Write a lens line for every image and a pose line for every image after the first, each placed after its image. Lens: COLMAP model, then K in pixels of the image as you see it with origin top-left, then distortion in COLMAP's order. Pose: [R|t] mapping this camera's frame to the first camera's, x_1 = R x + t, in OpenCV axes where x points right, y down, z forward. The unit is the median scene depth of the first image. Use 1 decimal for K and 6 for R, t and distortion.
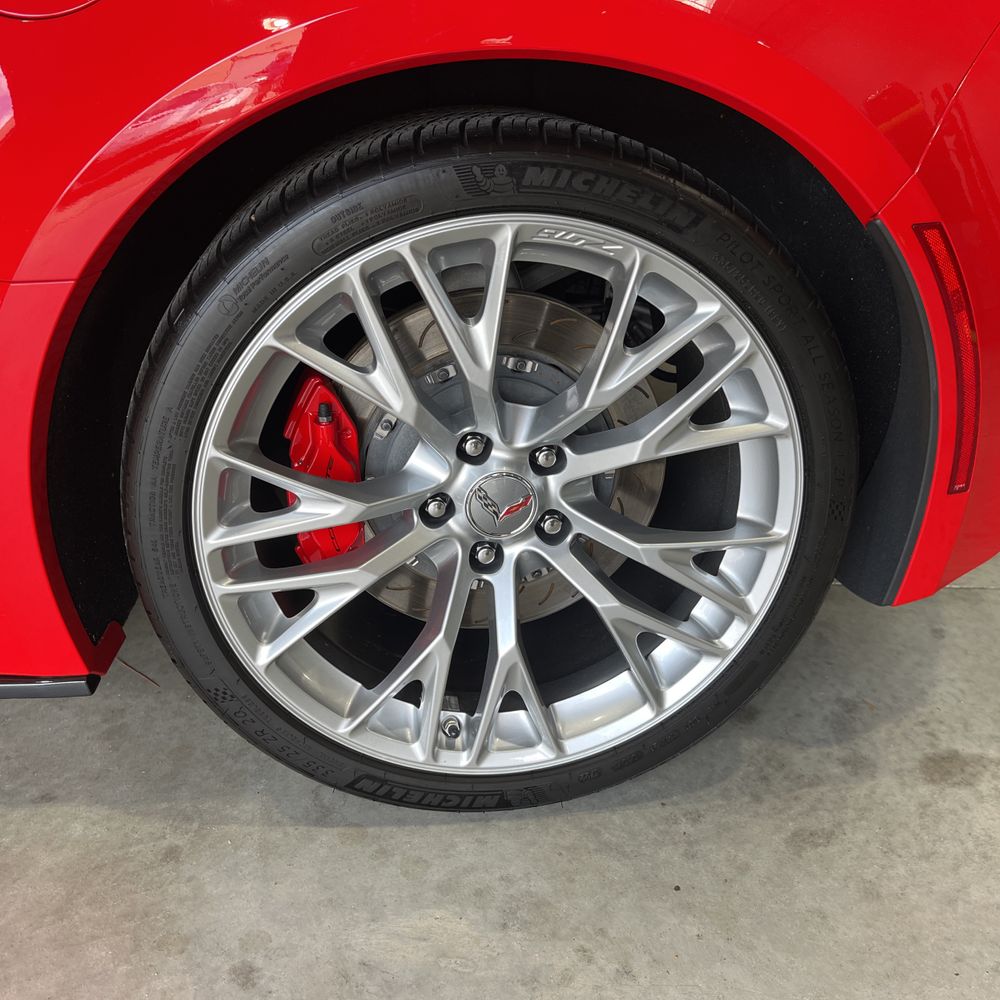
lens RADIAL K [[1014.7, 0, 482.4], [0, 1014.7, 482.5], [0, 0, 1]] dist [0.023019, 0.000000]
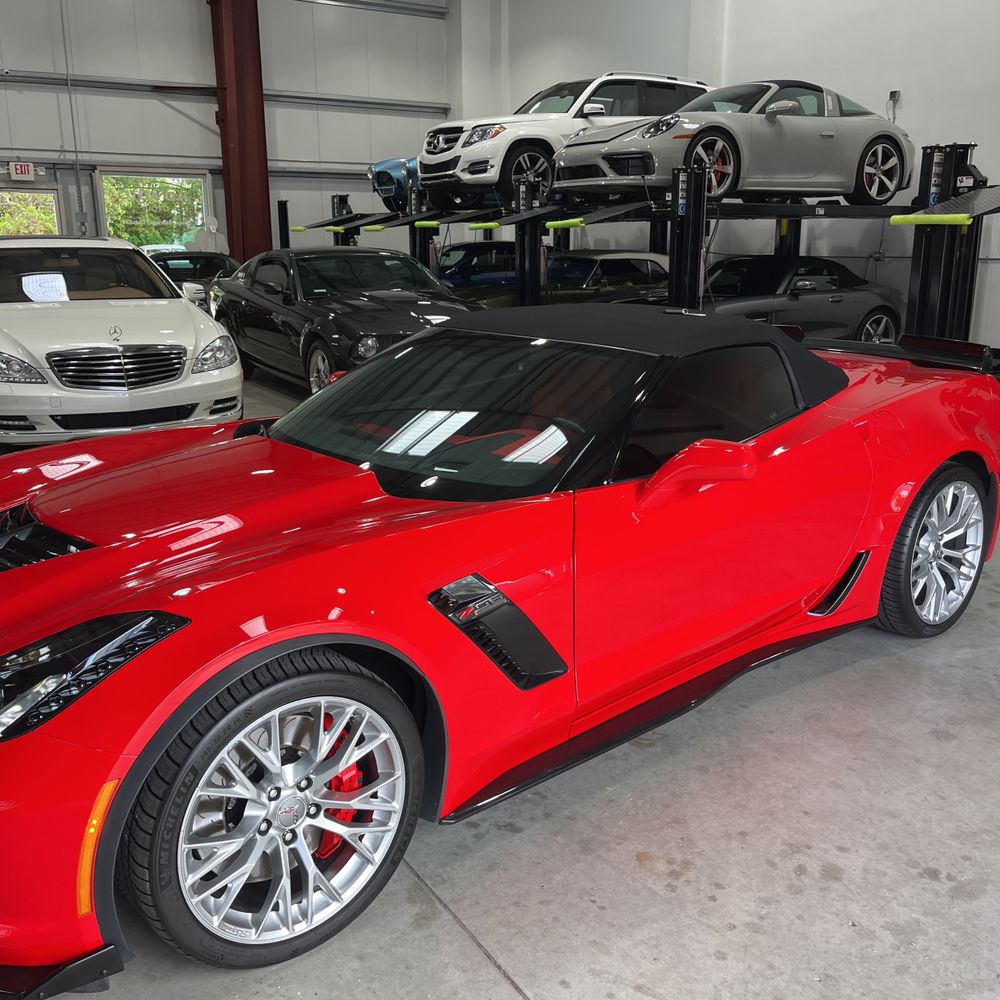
lens RADIAL K [[1014.7, 0, 511.9], [0, 1014.7, 493.2], [0, 0, 1]] dist [0.023019, 0.000000]
pose [[0.832023, -0.148366, 0.534533, -3.509253], [0.236990, 0.966281, -0.100682, -0.190106], [-0.501571, 0.210449, 0.839129, -1.595553]]
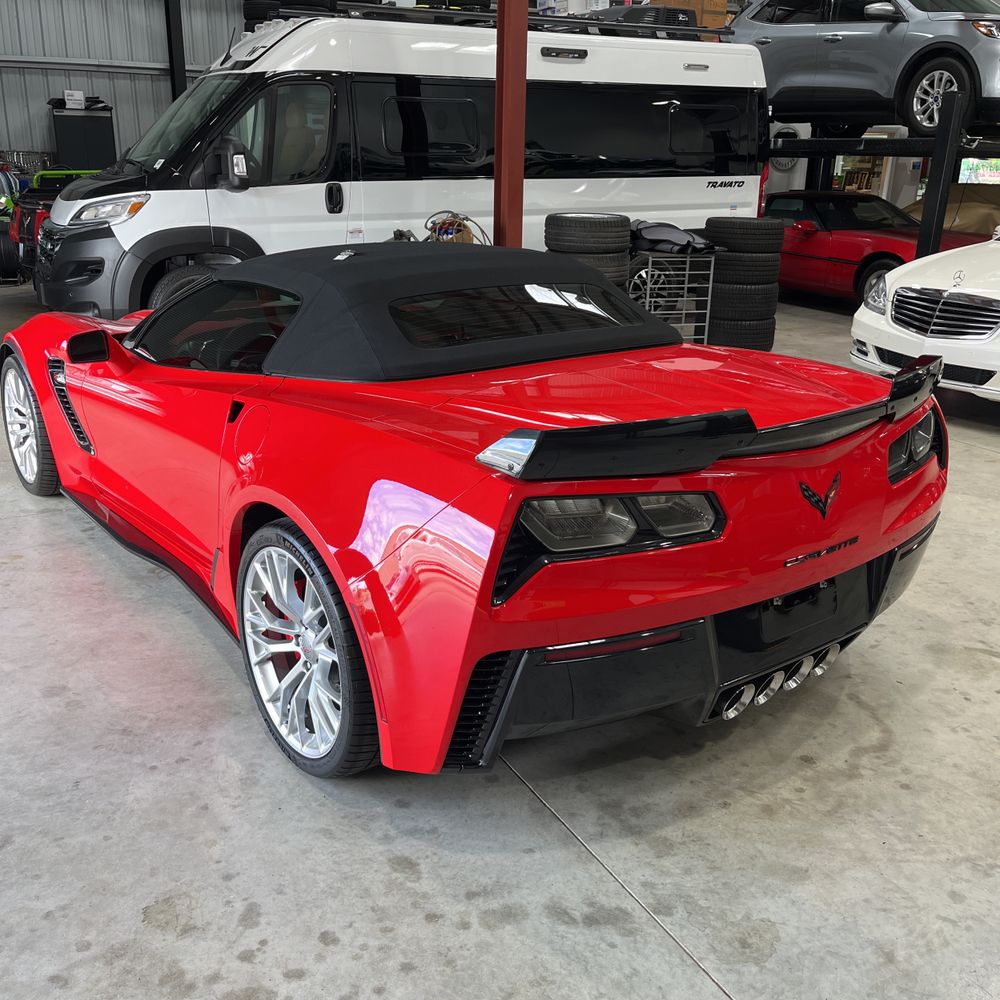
lens RADIAL K [[1014.7, 0, 509.2], [0, 1014.7, 489.3], [0, 0, 1]] dist [0.023019, 0.000000]
pose [[0.512179, 0.271903, -0.814703, 2.436360], [-0.366898, 0.926926, 0.078699, -0.798734], [0.776568, 0.258605, 0.574513, -0.269830]]
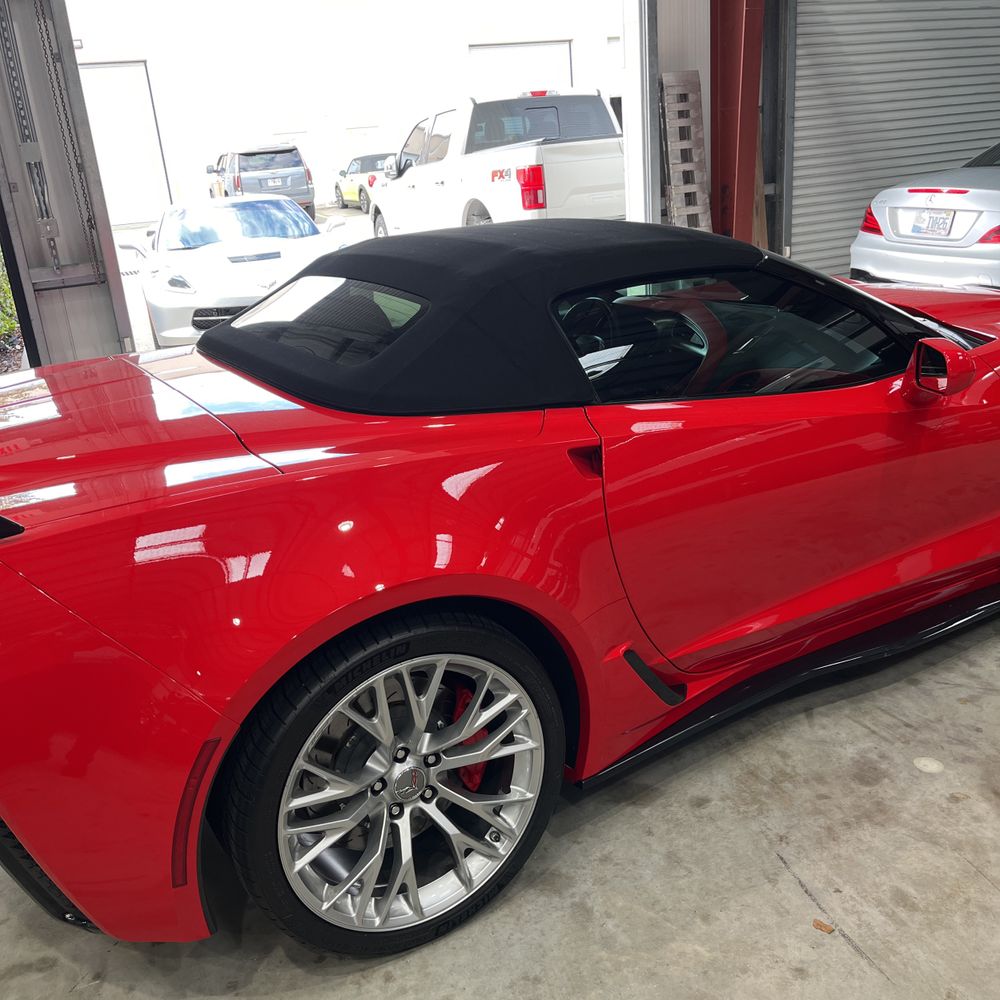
lens RADIAL K [[1014.7, 0, 496.5], [0, 1014.7, 505.7], [0, 0, 1]] dist [0.023019, 0.000000]
pose [[-0.912676, 0.193824, -0.359798, 0.238076], [-0.103142, 0.742643, 0.661698, -2.538129], [0.395454, 0.641026, -0.657801, 3.804229]]
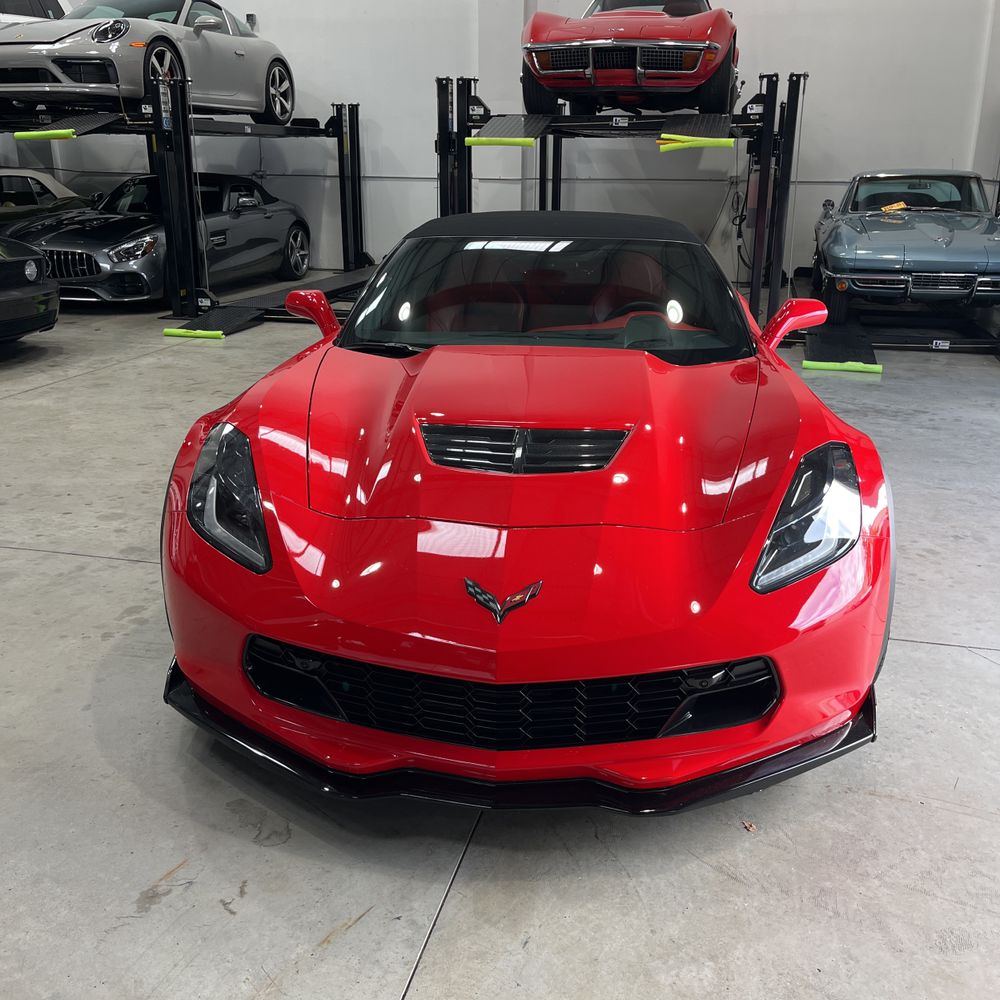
lens RADIAL K [[1014.7, 0, 507.9], [0, 1014.7, 493.9], [0, 0, 1]] dist [0.023019, 0.000000]
pose [[0.203429, -0.316209, 0.926622, -5.783503], [0.395401, 0.892336, 0.217703, -1.153635], [-0.895698, 0.322100, 0.306556, 0.561320]]
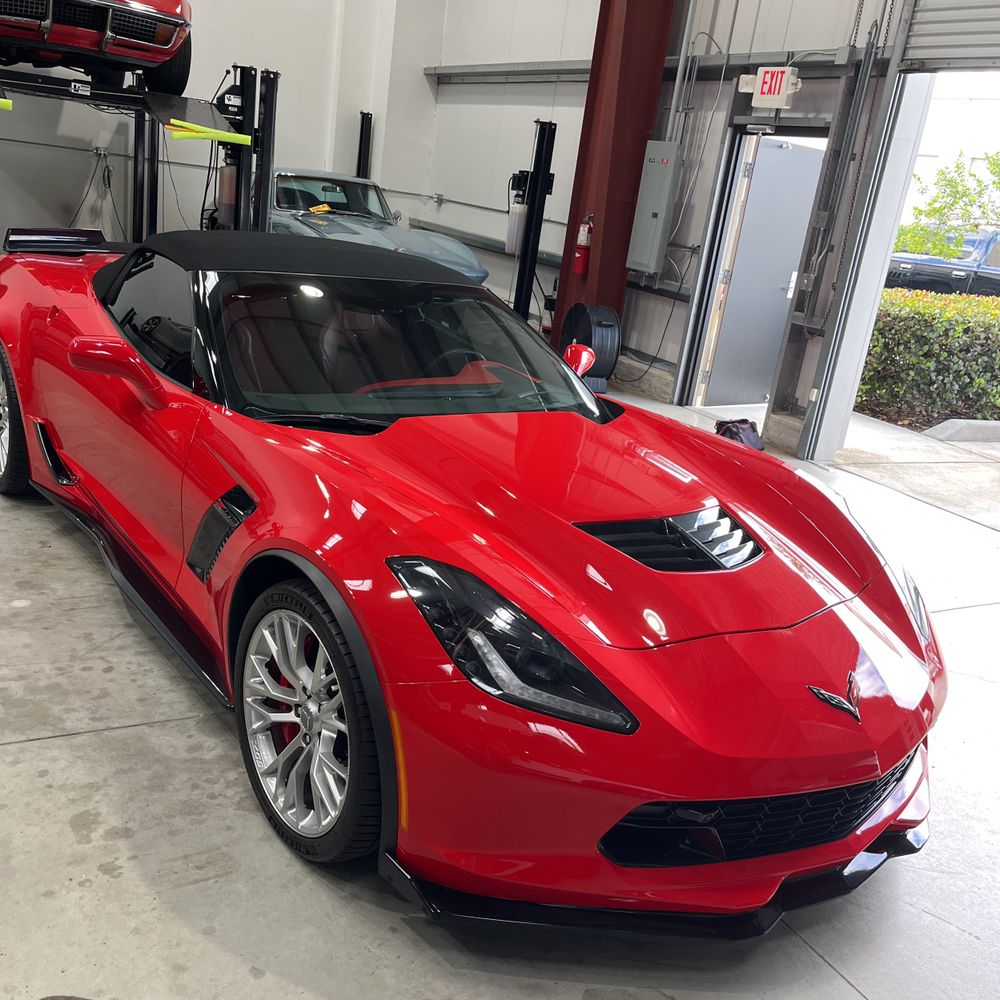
lens RADIAL K [[1014.7, 0, 503.5], [0, 1014.7, 511.7], [0, 0, 1]] dist [0.023019, 0.000000]
pose [[-0.503352, -0.344014, 0.792648, -5.109746], [0.221669, 0.835222, 0.503256, -2.212552], [-0.835165, 0.429020, -0.344153, 2.658228]]
